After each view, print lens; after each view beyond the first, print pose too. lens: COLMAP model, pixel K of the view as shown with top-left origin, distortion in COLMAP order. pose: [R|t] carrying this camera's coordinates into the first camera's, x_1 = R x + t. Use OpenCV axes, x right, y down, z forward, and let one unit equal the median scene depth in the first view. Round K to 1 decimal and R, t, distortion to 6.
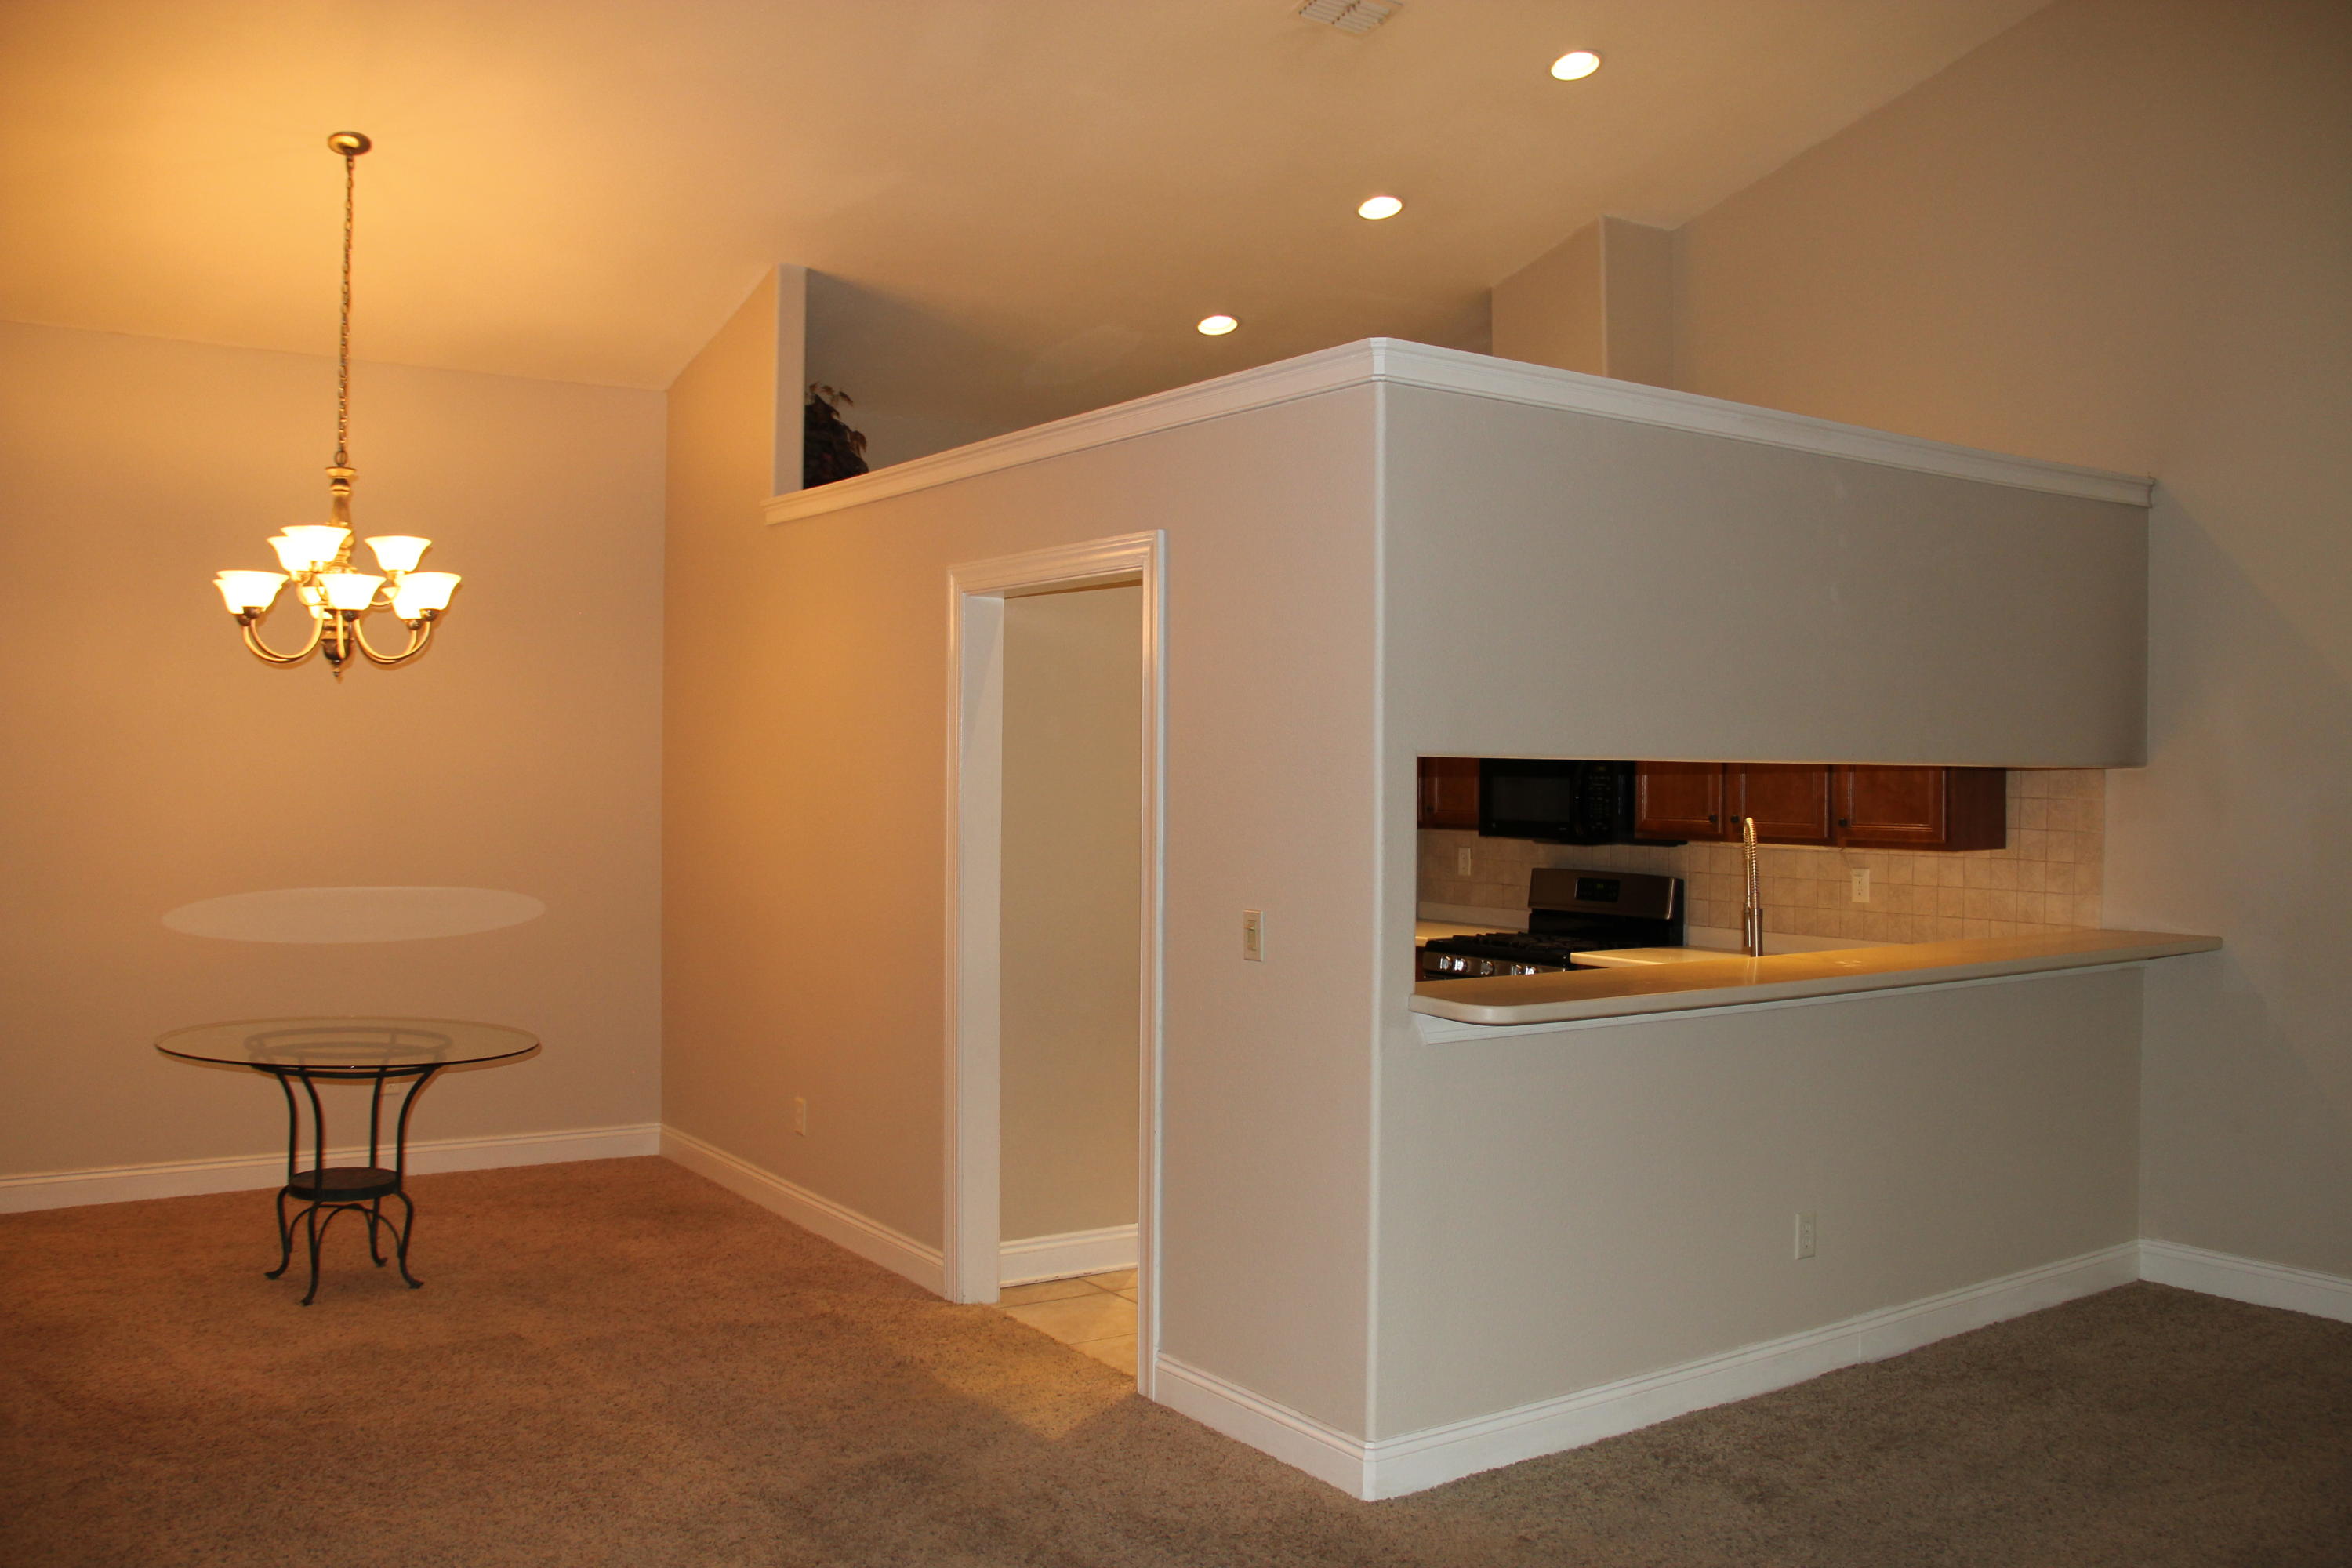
lens RADIAL K [[1988.3, 0, 1186.0], [0, 1988.3, 776.3], [0, 0, 1]] dist [-0.167354, 0.130040]
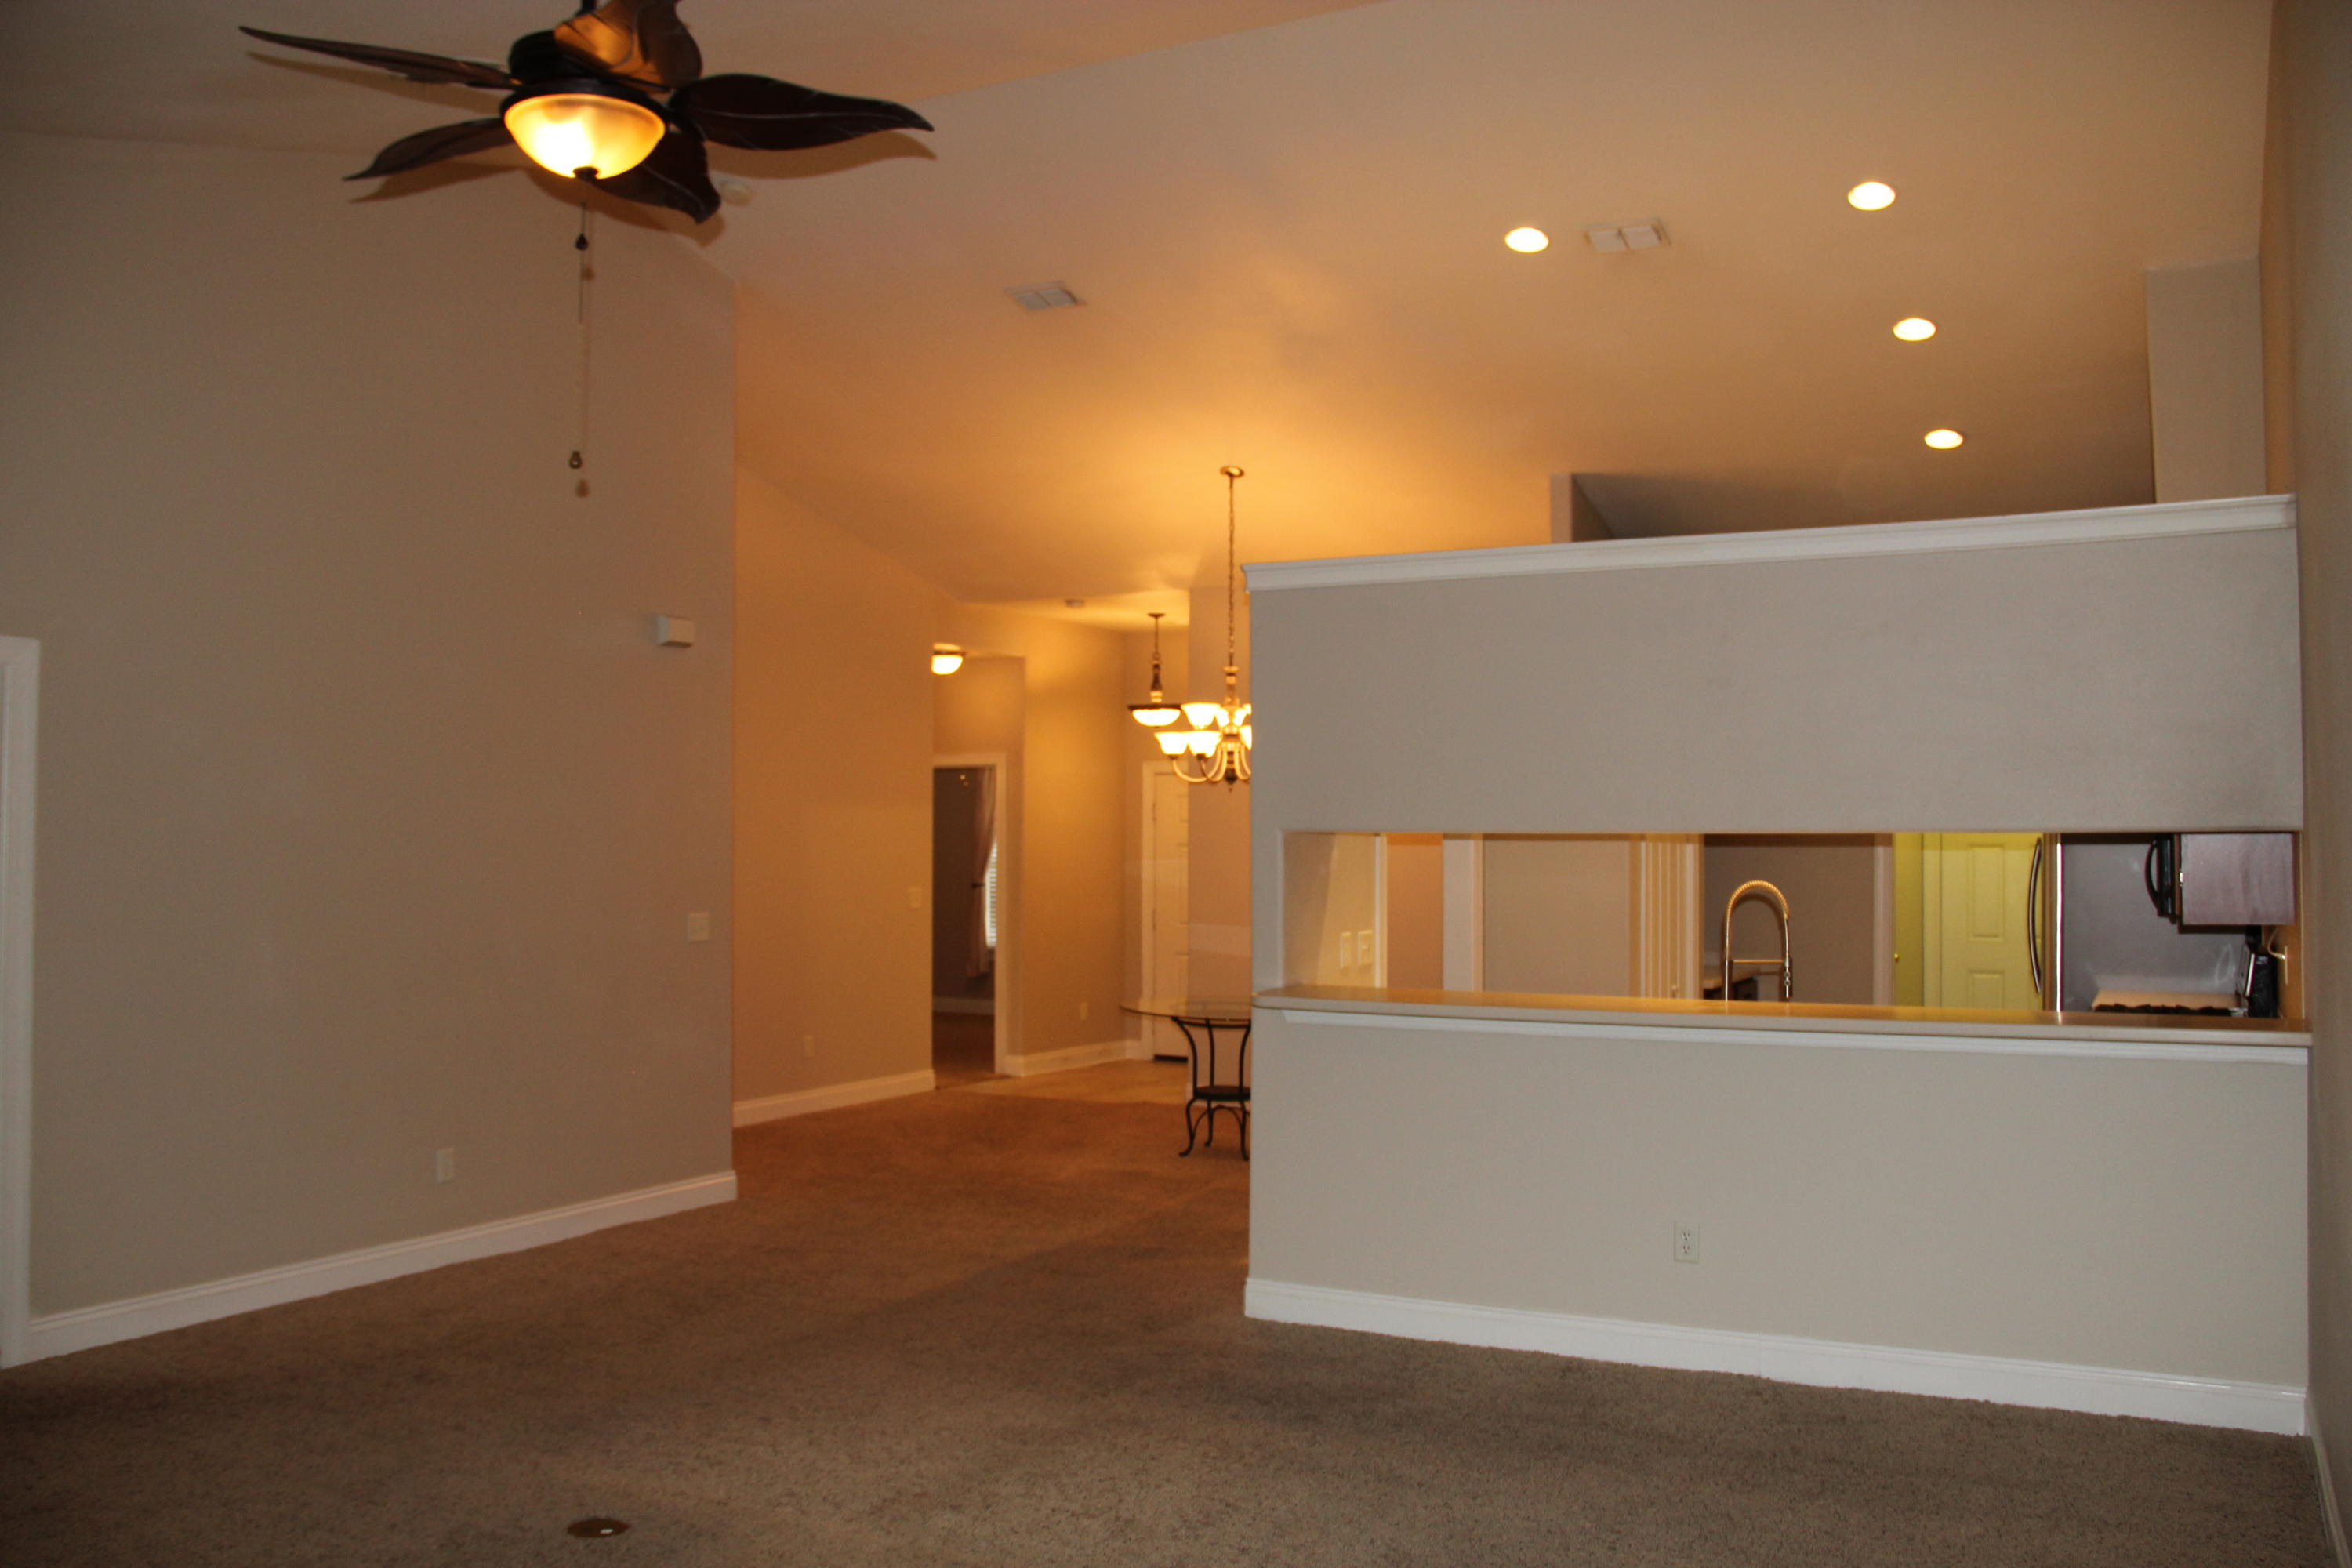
lens RADIAL K [[1988.3, 0, 1176.9], [0, 1988.3, 778.7], [0, 0, 1]] dist [-0.167354, 0.130040]
pose [[0.904468, -0.013900, -0.426316, 0.249772], [-0.010898, 0.998390, -0.055674, 0.033020], [0.426403, 0.055002, 0.902860, -0.561318]]
